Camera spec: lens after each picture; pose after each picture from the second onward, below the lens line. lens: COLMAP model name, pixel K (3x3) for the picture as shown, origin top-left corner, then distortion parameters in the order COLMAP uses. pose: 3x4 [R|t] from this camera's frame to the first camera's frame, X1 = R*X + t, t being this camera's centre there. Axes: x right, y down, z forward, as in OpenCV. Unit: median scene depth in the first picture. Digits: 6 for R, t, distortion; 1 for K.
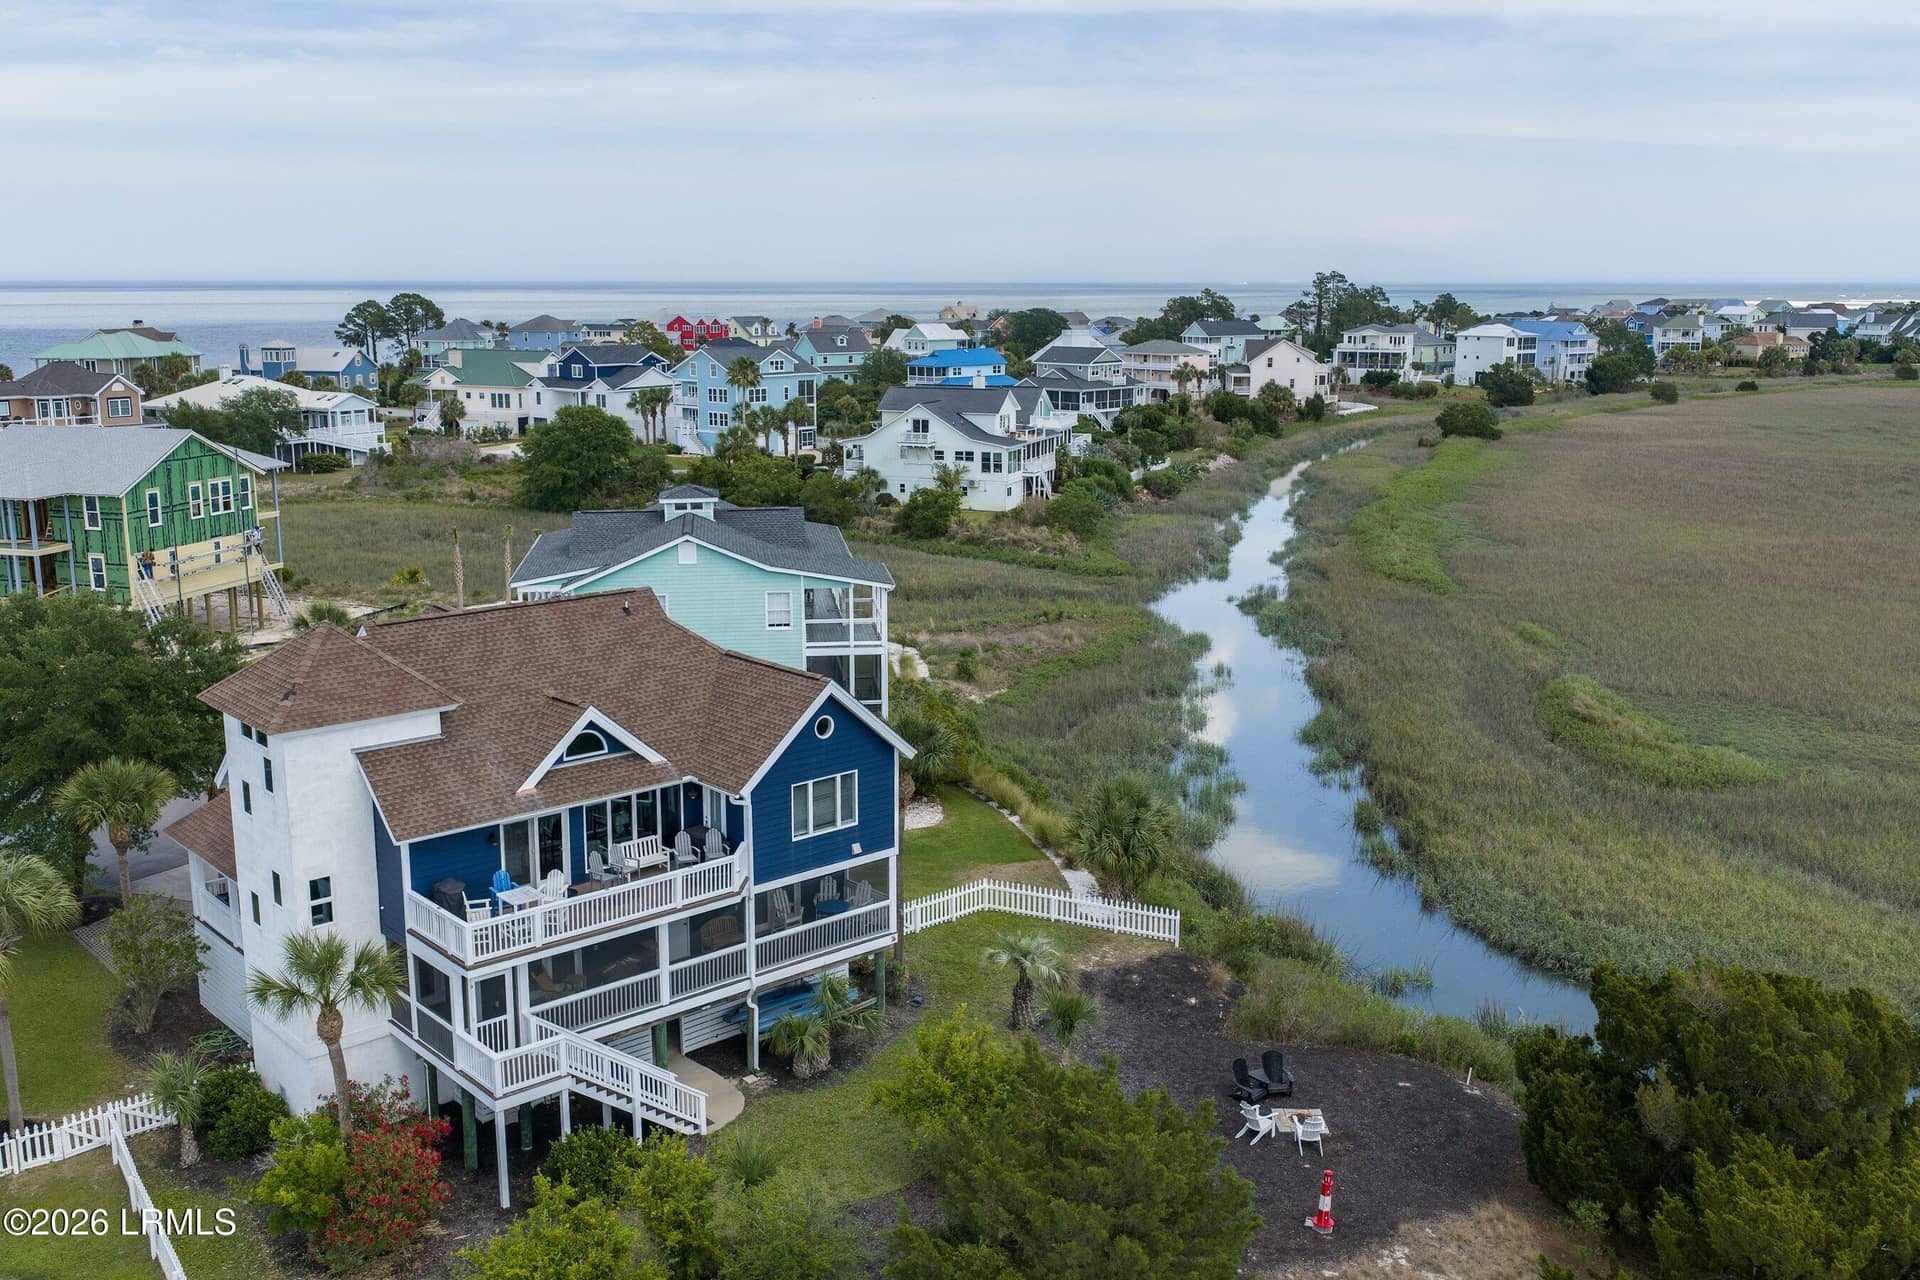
lens RADIAL K [[1722.3, 0, 965.6], [0, 1722.3, 658.2], [0, 0, 1]] dist [0.023561, -0.039945]
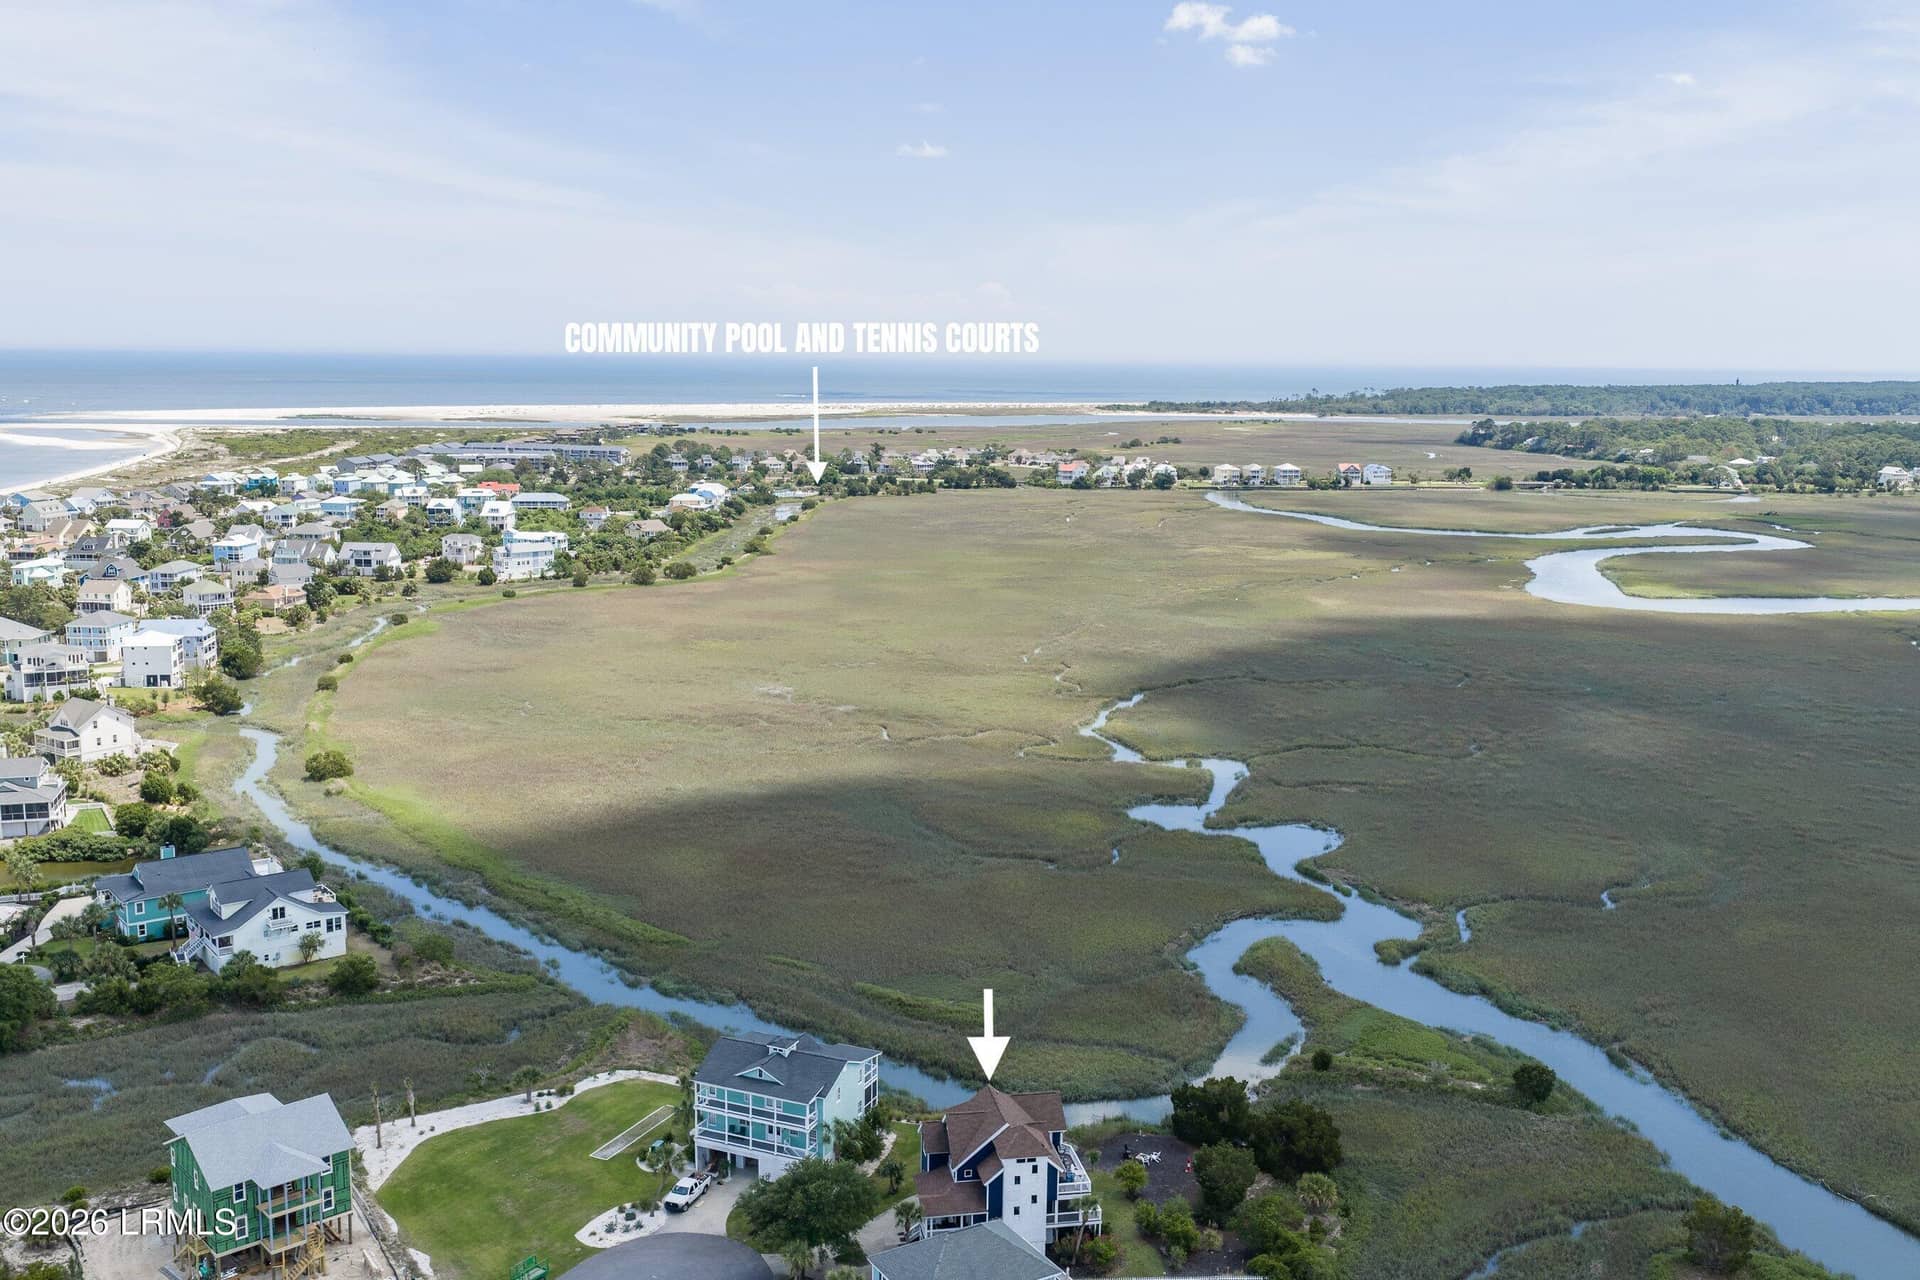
lens RADIAL K [[1722.3, 0, 965.6], [0, 1722.3, 658.2], [0, 0, 1]] dist [0.023561, -0.039945]
pose [[0.520505, -0.143645, 0.841689, -1.469603], [0.172412, 0.983124, 0.061163, -0.539421], [-0.836271, 0.113282, 0.536487, -0.421990]]
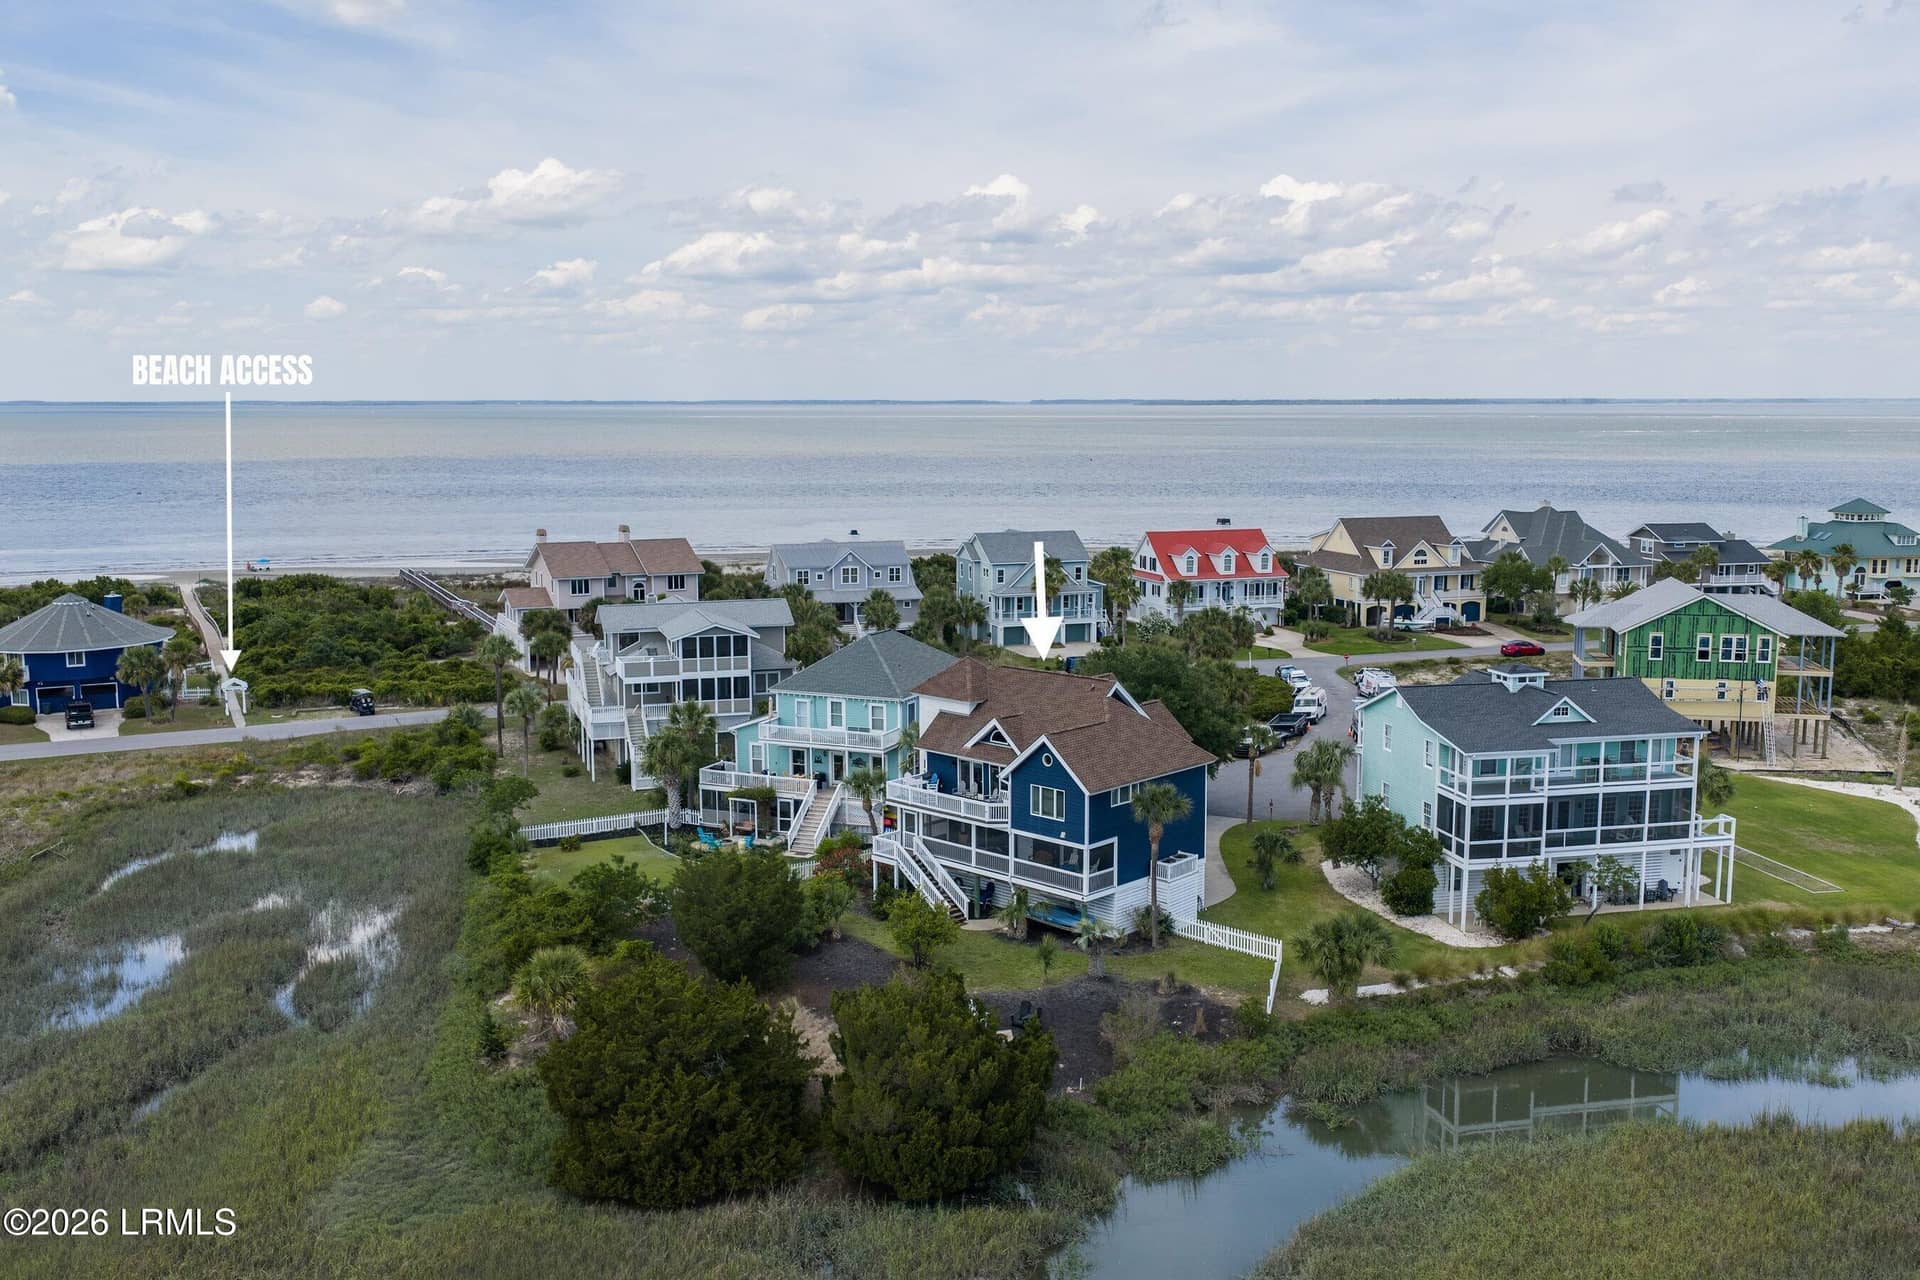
lens RADIAL K [[1722.3, 0, 965.6], [0, 1722.3, 658.2], [0, 0, 1]] dist [0.023561, -0.039945]
pose [[0.064933, 0.144787, -0.987330, 0.823929], [-0.210259, 0.969191, 0.128299, -0.136317], [0.975487, 0.199264, 0.093375, 0.341211]]
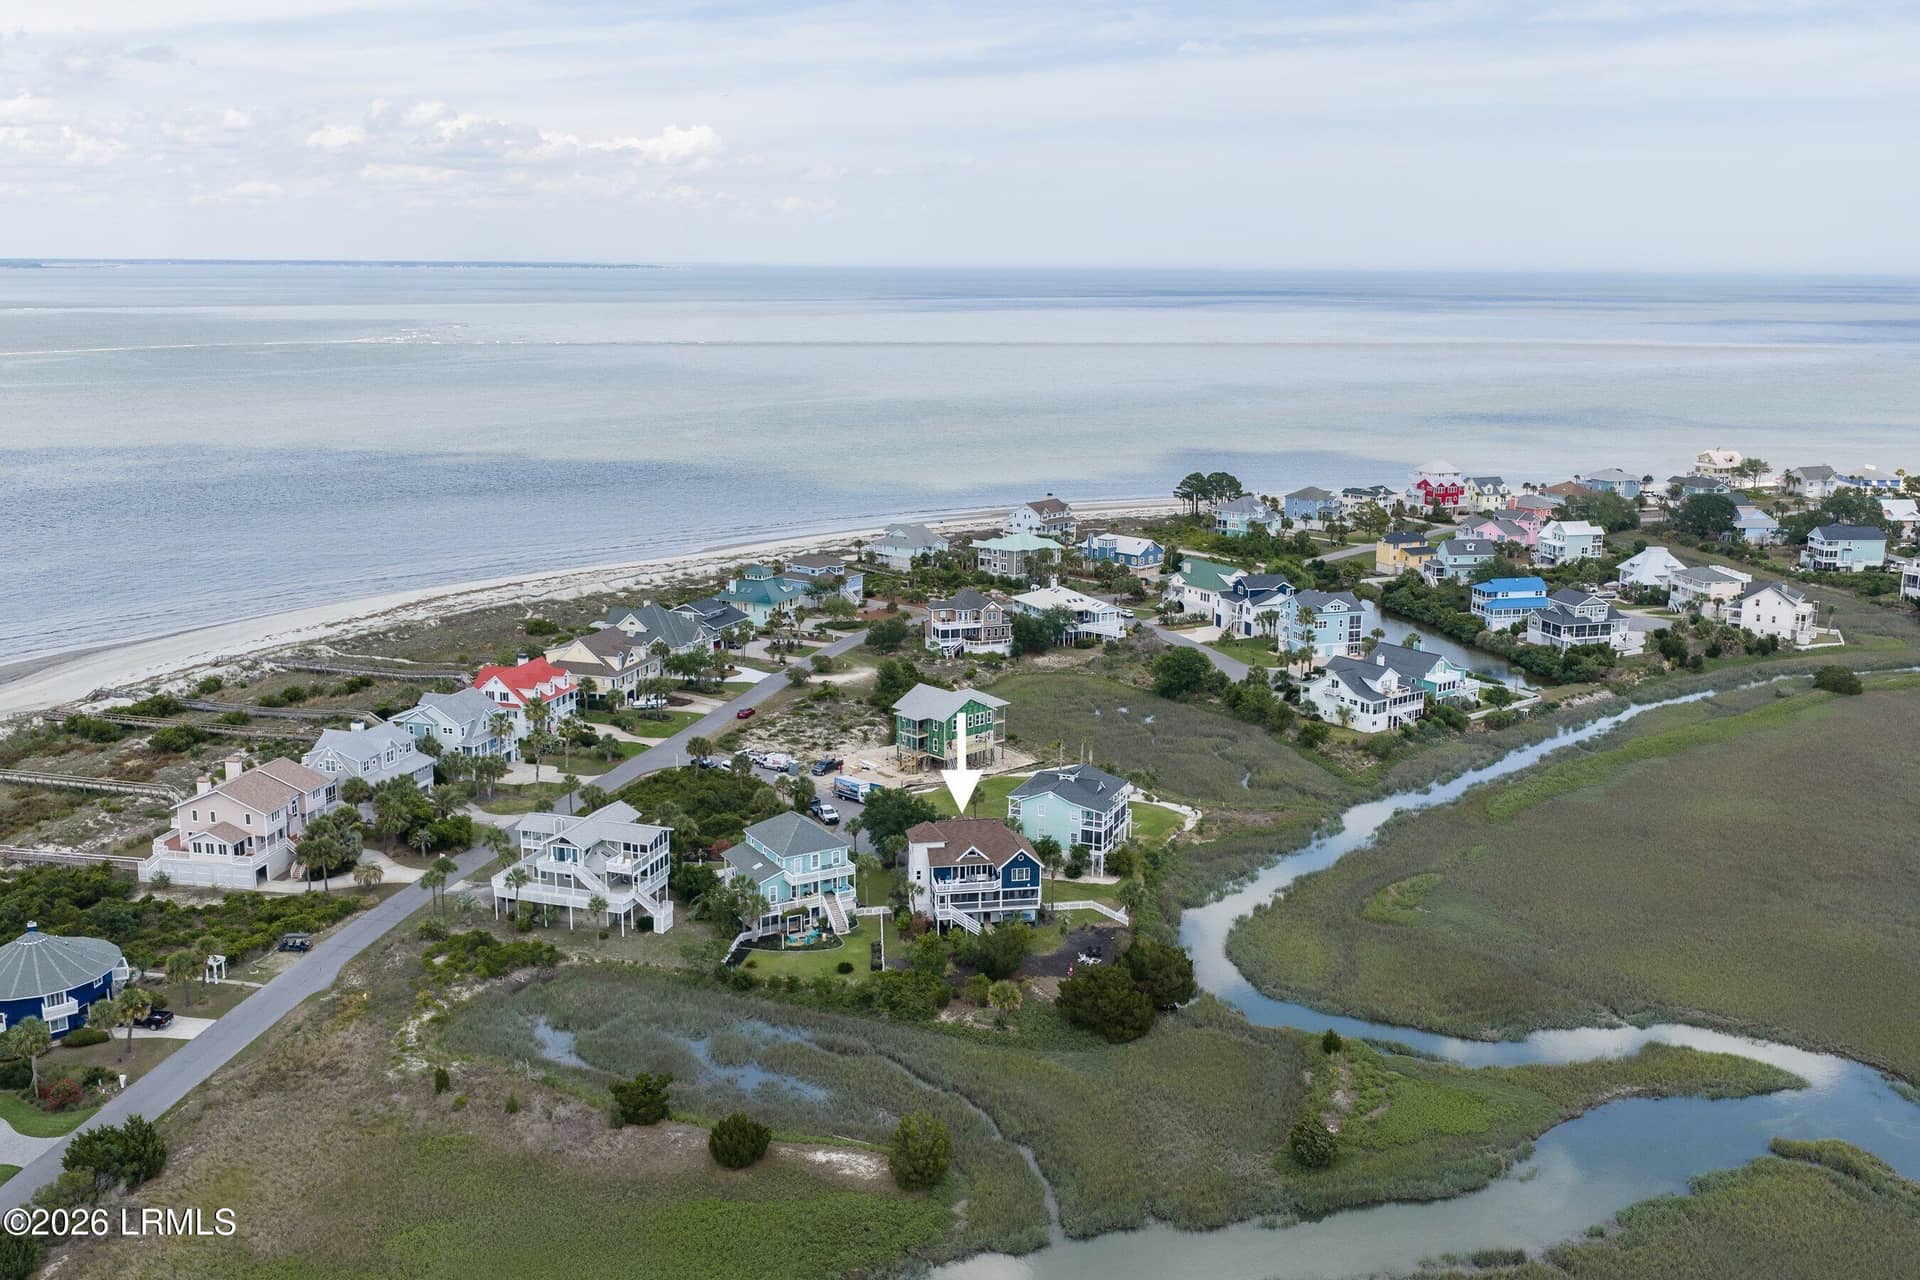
lens RADIAL K [[1727.4, 0, 966.8], [0, 1727.4, 643.7], [0, 0, 1]] dist [0.012038, -0.011069]
pose [[0.853581, 0.119154, -0.507150, 0.992259], [-0.118915, 0.992356, 0.033008, -0.318334], [0.507207, 0.032132, 0.861225, -1.476691]]
